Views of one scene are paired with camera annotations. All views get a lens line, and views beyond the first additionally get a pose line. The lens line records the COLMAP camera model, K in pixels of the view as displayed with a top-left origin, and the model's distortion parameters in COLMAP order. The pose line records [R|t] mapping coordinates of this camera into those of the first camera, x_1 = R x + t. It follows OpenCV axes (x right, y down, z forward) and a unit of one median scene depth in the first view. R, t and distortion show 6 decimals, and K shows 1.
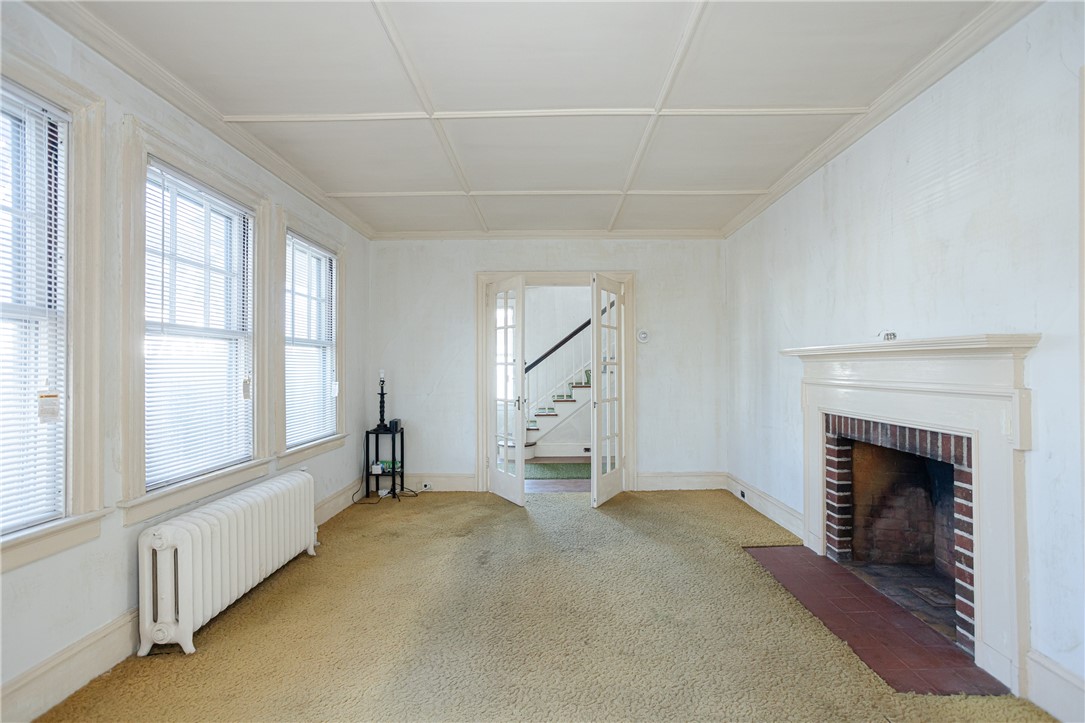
lens RADIAL K [[522.2, 0, 544.2], [0, 522.2, 362.9], [0, 0, 1]] dist [-0.034548, 0.022601]
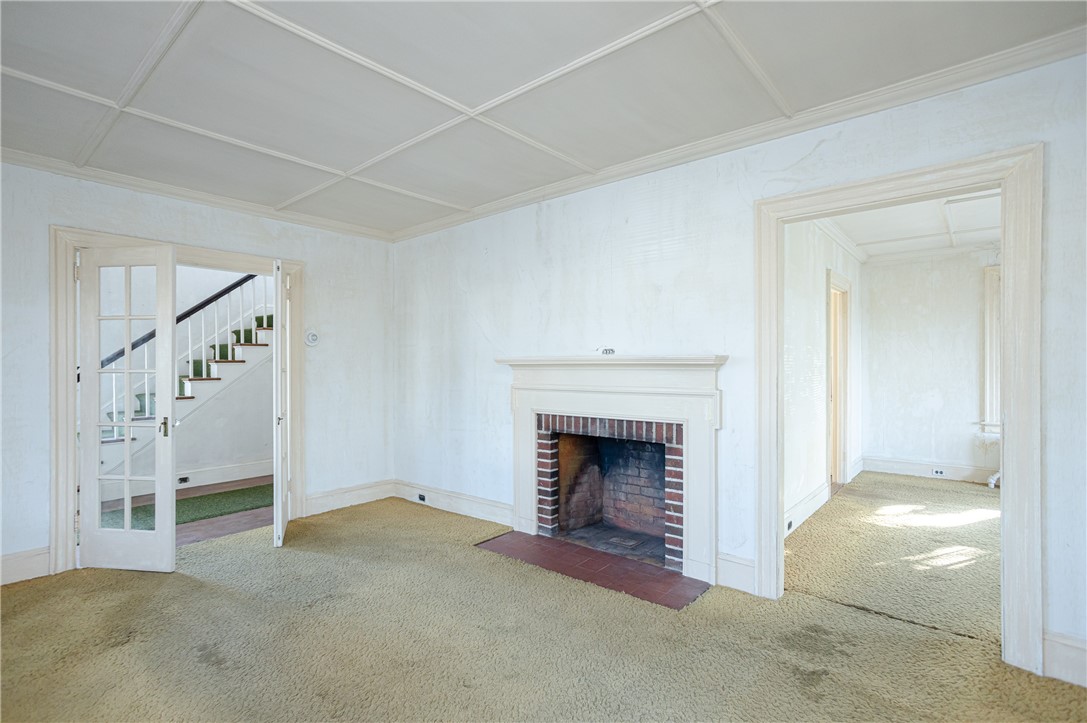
lens RADIAL K [[529.0, 0, 542.6], [0, 529.0, 365.3], [0, 0, 1]] dist [-0.046442, 0.037676]
pose [[0.643121, 0.002118, 0.765762, -0.397822], [-0.004776, 0.999988, 0.001246, -0.015087], [-0.765750, -0.004459, 0.643123, 0.234993]]
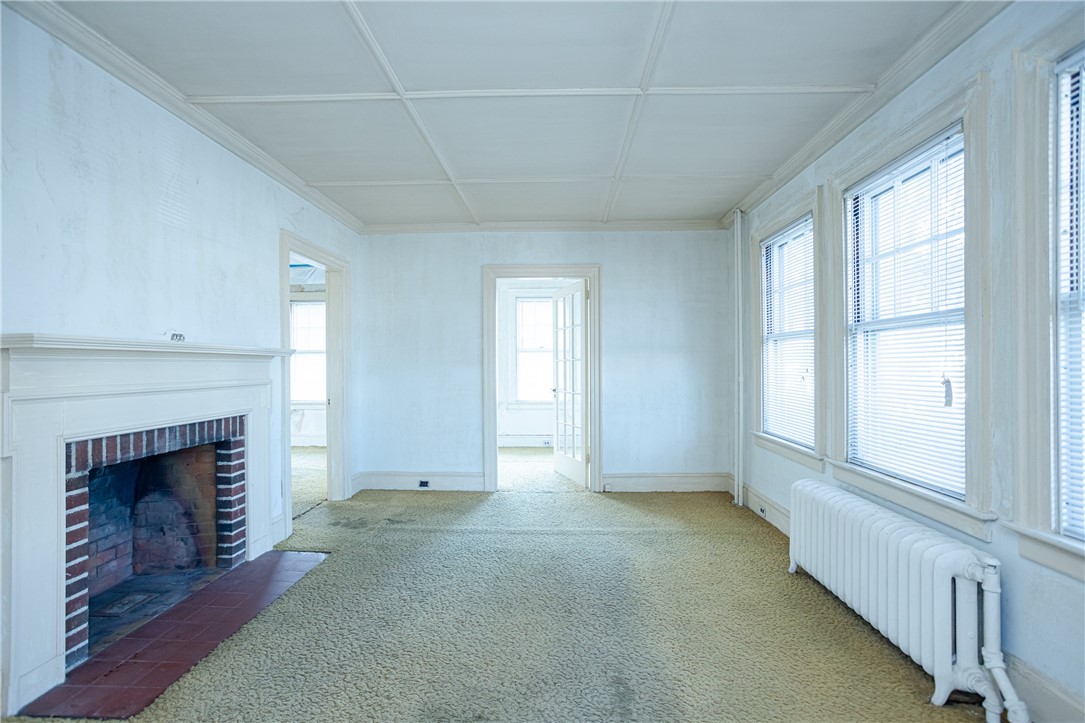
lens RADIAL K [[522.2, 0, 544.2], [0, 522.2, 362.9], [0, 0, 1]] dist [-0.034548, 0.022601]
pose [[-0.999721, 0.009316, 0.021717, -0.049252], [0.009090, 0.999904, -0.010489, 0.012981], [-0.021812, -0.010289, -0.999709, 1.722161]]
